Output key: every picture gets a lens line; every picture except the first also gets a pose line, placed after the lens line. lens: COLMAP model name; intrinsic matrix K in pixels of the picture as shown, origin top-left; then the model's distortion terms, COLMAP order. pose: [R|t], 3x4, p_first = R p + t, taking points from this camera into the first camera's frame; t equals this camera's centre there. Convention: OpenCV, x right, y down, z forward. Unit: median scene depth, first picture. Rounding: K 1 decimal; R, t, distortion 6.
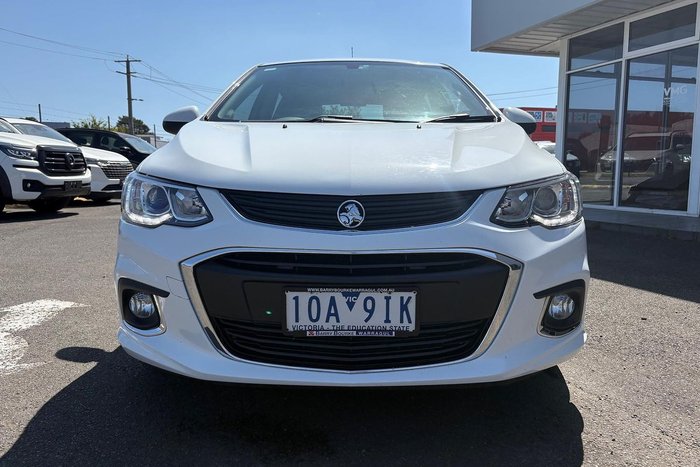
lens RADIAL K [[529.9, 0, 350.0], [0, 529.9, 233.5], [0, 0, 1]] dist [0.000463, -0.002585]
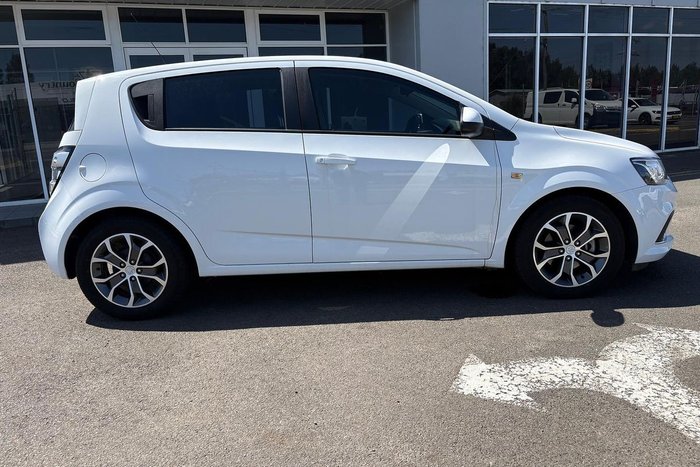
lens RADIAL K [[529.9, 0, 350.0], [0, 529.9, 233.5], [0, 0, 1]] dist [0.000463, -0.002585]
pose [[-0.003250, -0.195225, 0.980753, -1.878442], [0.172223, 0.965994, 0.192858, -0.331540], [-0.985053, 0.169535, 0.030483, 1.718622]]
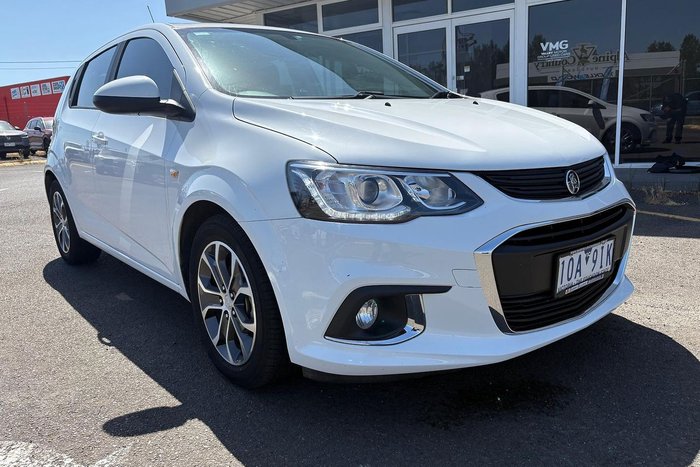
lens RADIAL K [[529.9, 0, 350.0], [0, 529.9, 233.5], [0, 0, 1]] dist [0.000463, -0.002585]
pose [[0.768240, -0.157673, 0.620441, -0.804191], [0.122685, 0.987491, 0.099042, -0.073725], [-0.628296, 0.000031, 0.777974, 0.296878]]
